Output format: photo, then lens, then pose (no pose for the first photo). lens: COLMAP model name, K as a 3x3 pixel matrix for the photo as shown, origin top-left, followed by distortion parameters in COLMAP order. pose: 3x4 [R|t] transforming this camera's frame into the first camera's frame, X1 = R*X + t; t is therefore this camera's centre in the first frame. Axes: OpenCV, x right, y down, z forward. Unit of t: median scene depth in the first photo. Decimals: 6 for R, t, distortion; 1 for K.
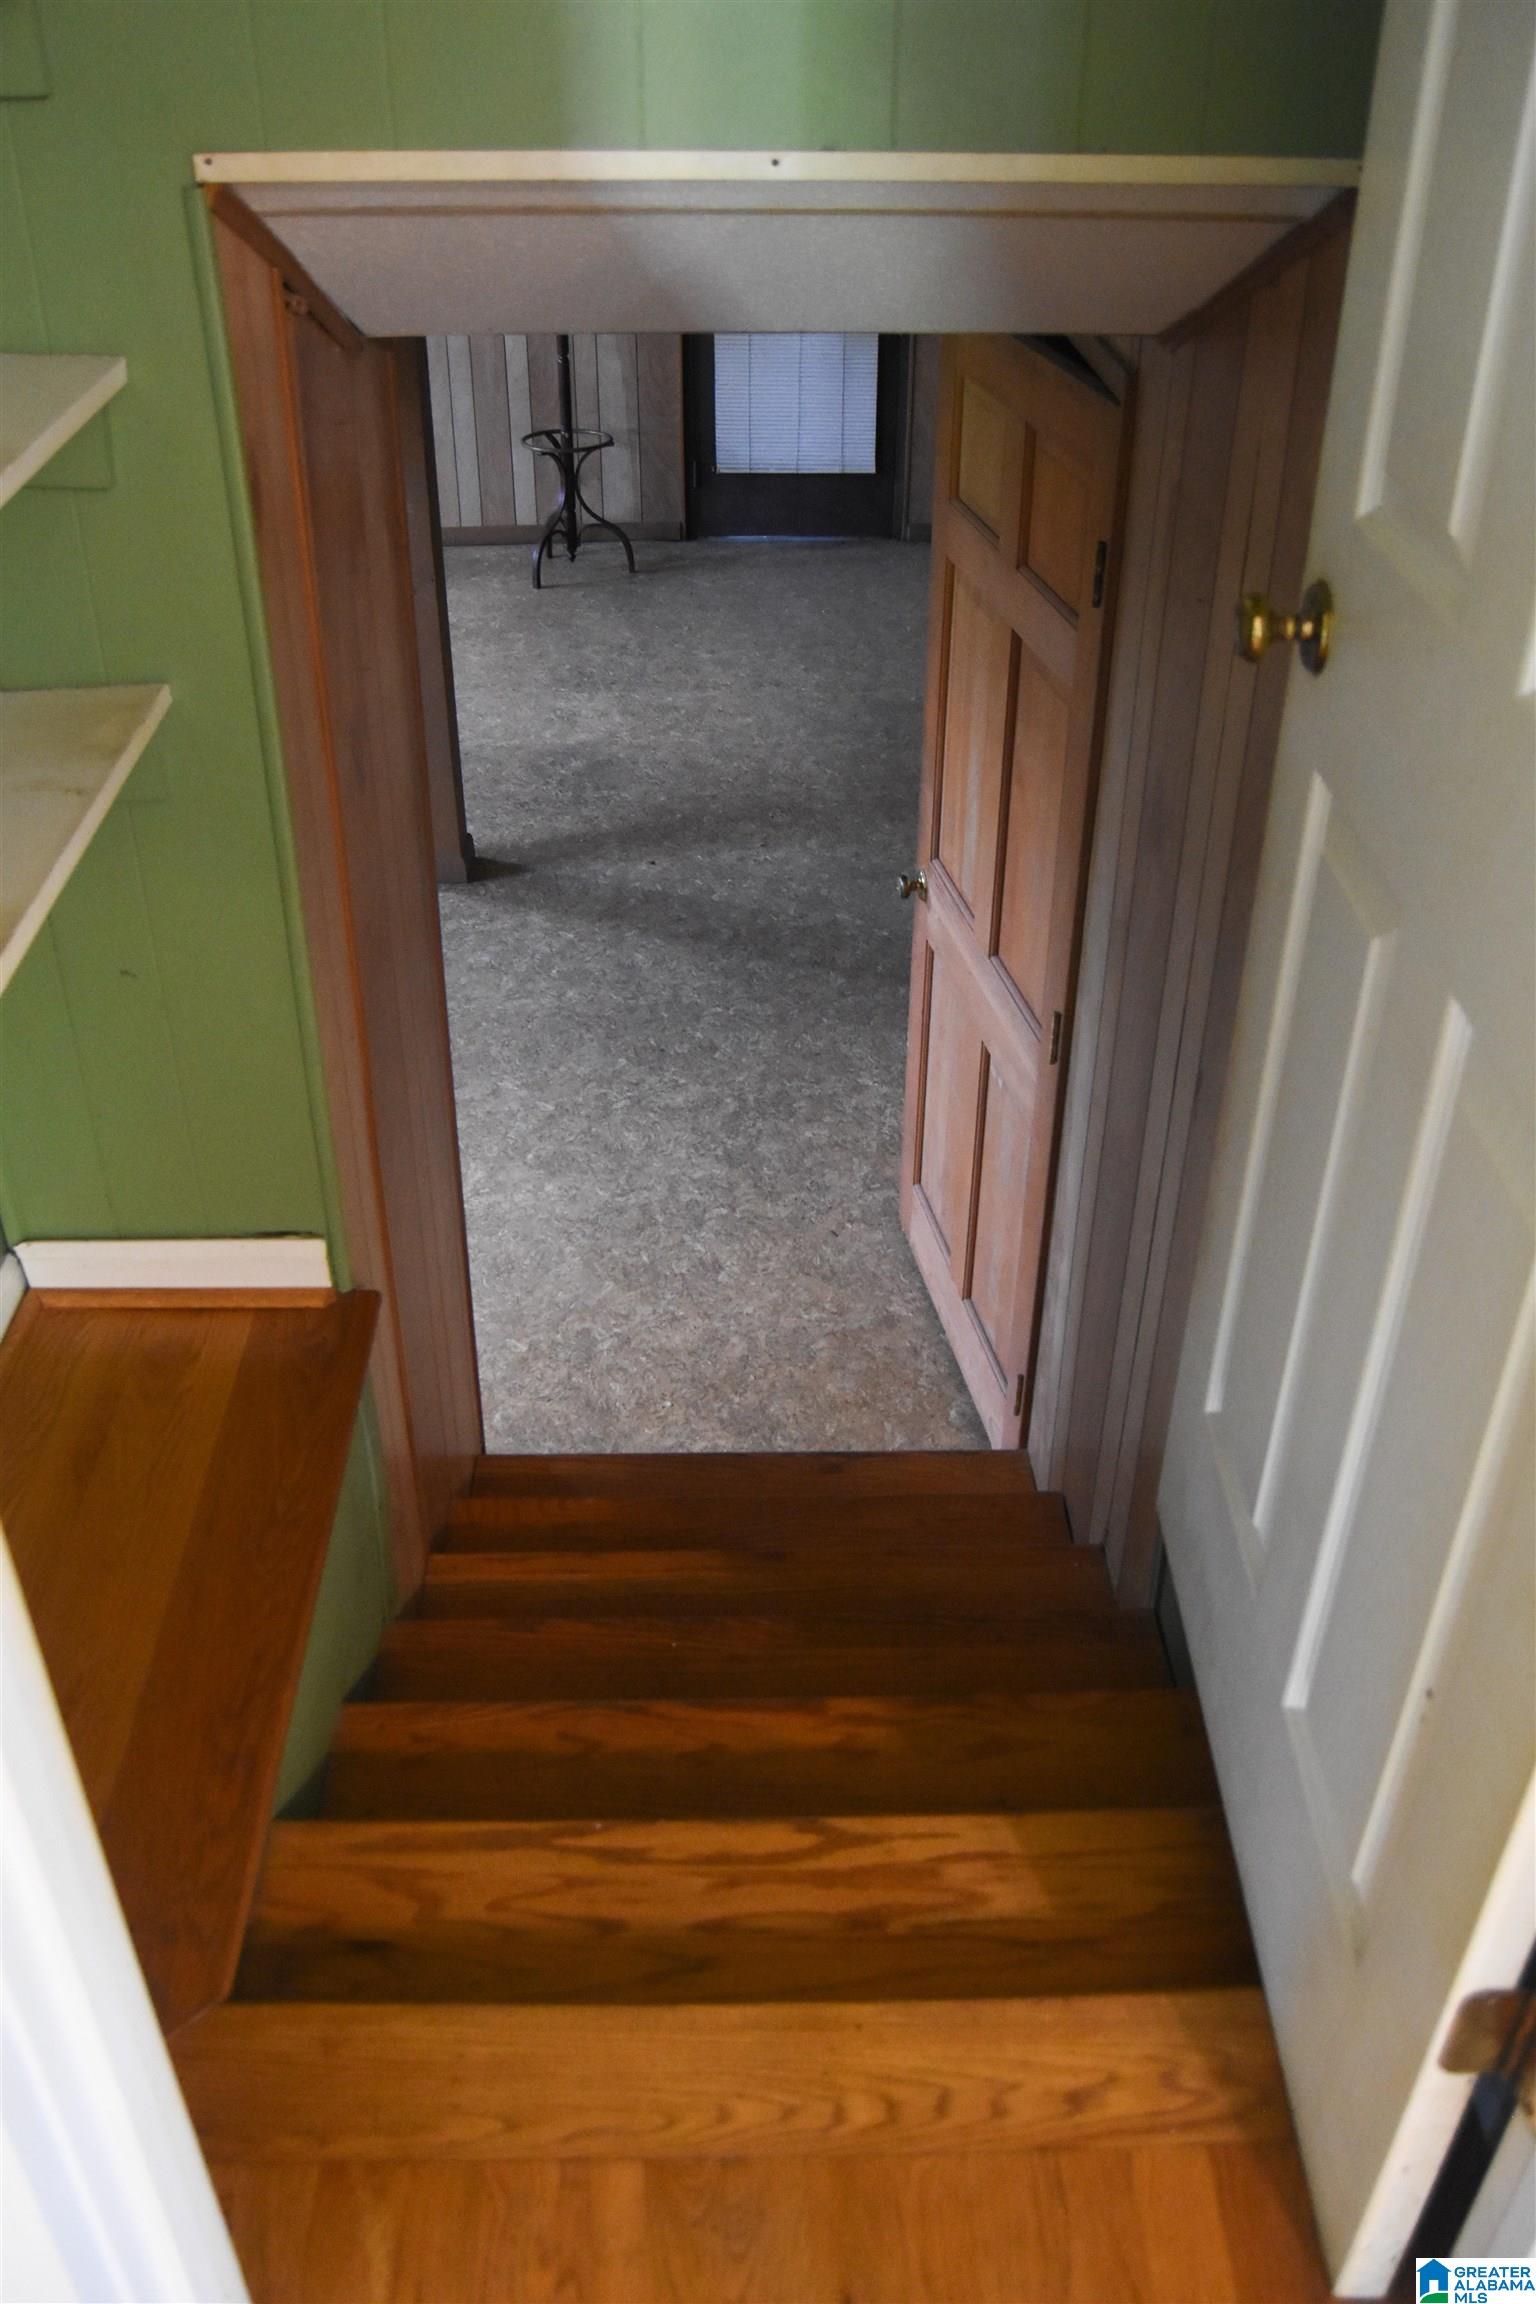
lens RADIAL K [[1832.1, 0, 768.0], [0, 1832.1, 1152.0], [0, 0, 1]] dist [-0.101715, 0.050930]
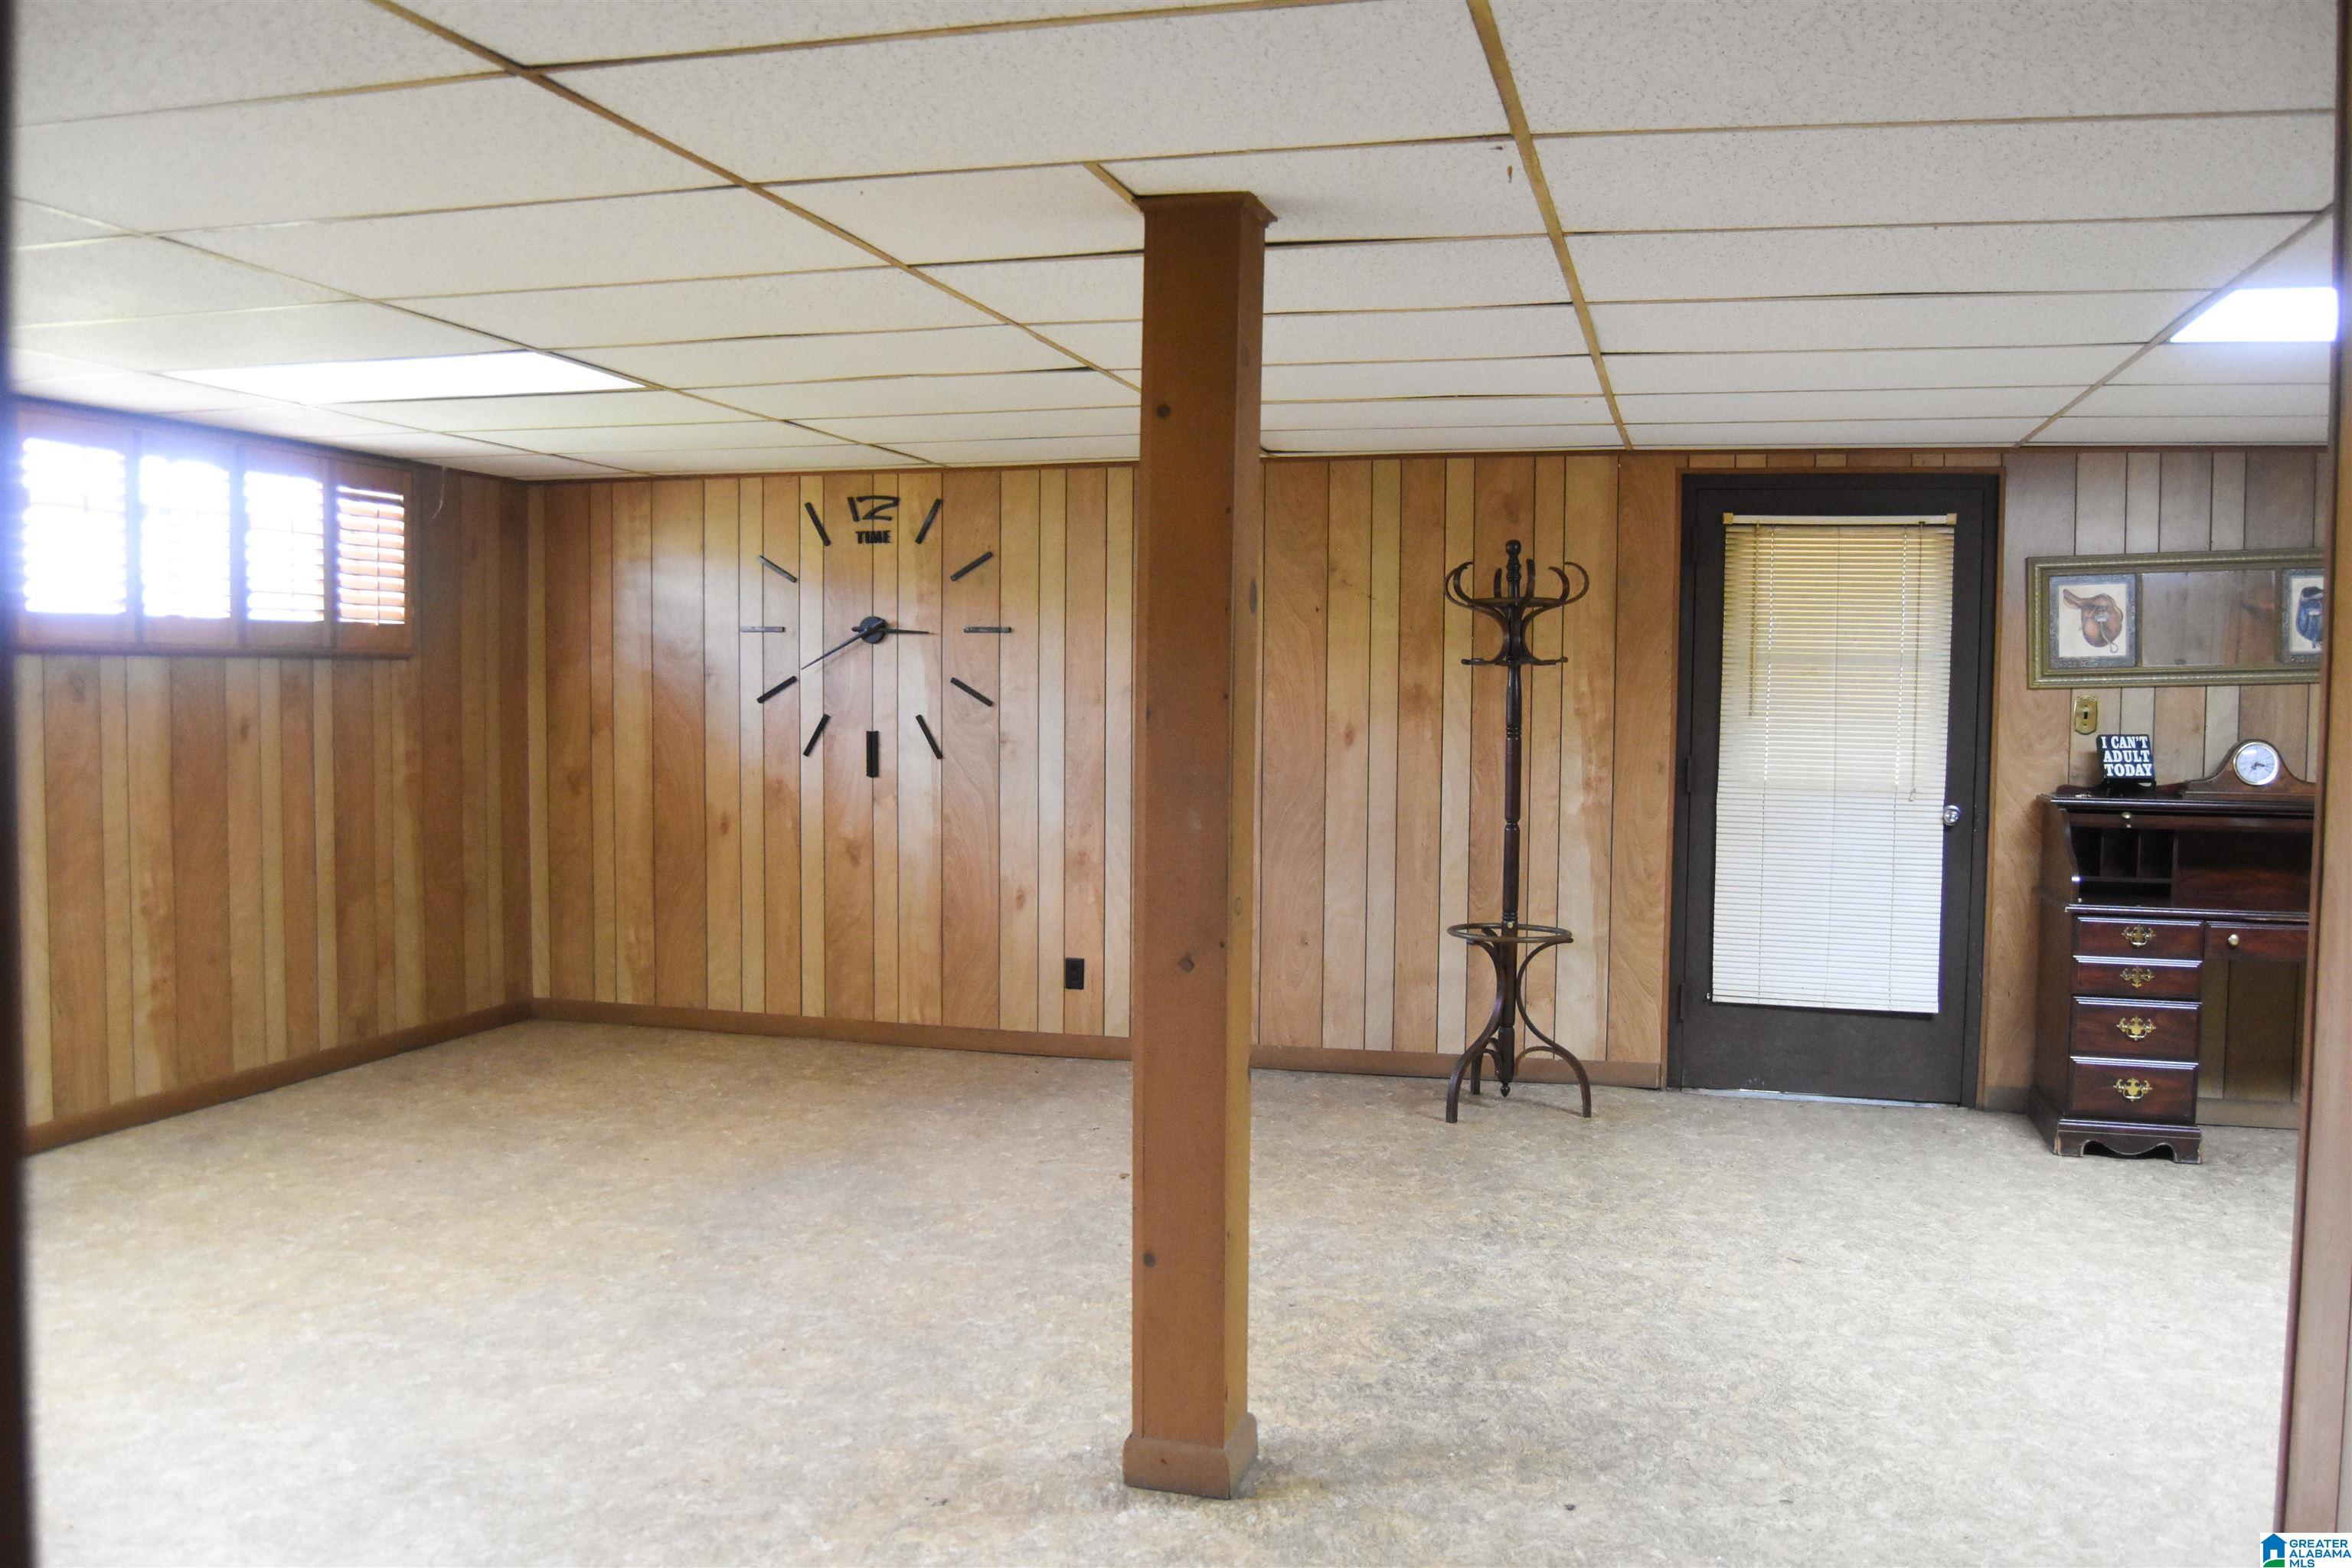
lens RADIAL K [[1870.2, 0, 1182.7], [0, 1870.2, 790.8], [0, 0, 1]] dist [-0.101715, 0.050930]
pose [[0.954222, 0.017296, -0.298599, -0.012897], [-0.172640, 0.847086, -0.502634, -0.038563], [0.244245, 0.531175, 0.811294, 0.358528]]
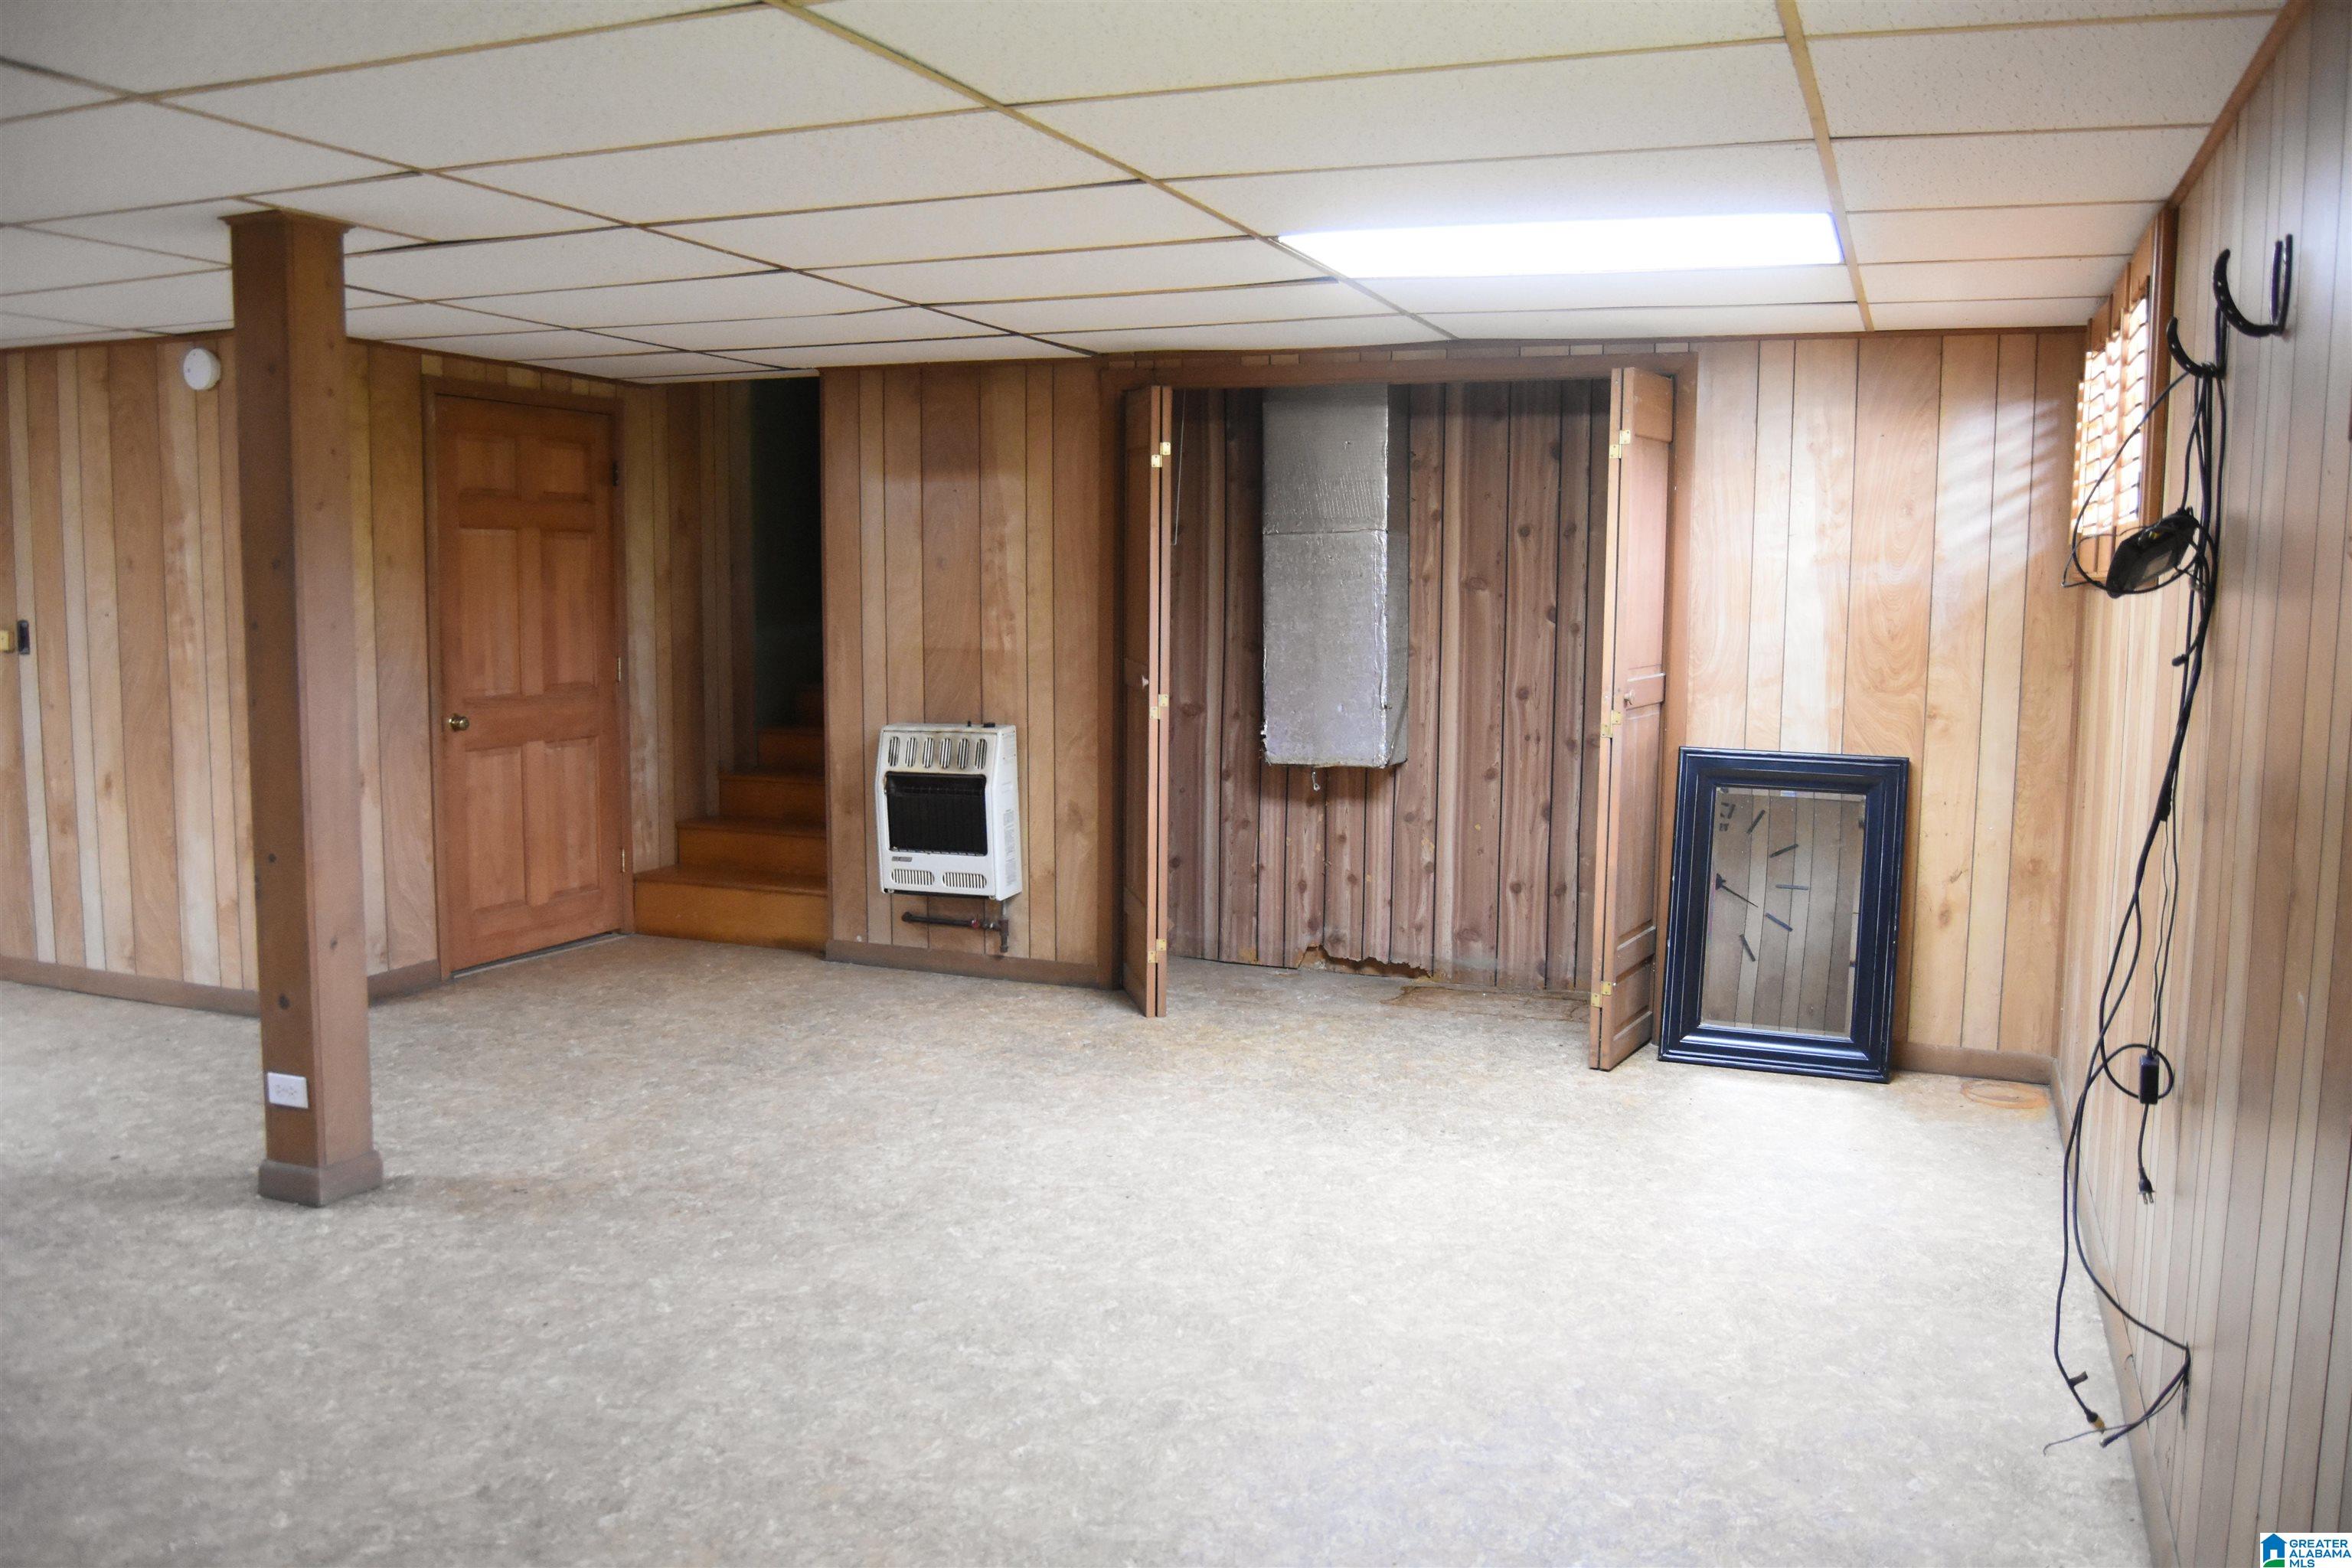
lens RADIAL K [[1809.2, 0, 1128.6], [0, 1809.2, 781.9], [0, 0, 1]] dist [-0.095359, 0.044737]
pose [[-0.898325, -0.071123, 0.433536, -0.651610], [0.234494, 0.756862, 0.610059, -0.540926], [-0.371516, 0.649693, -0.663231, 1.053369]]
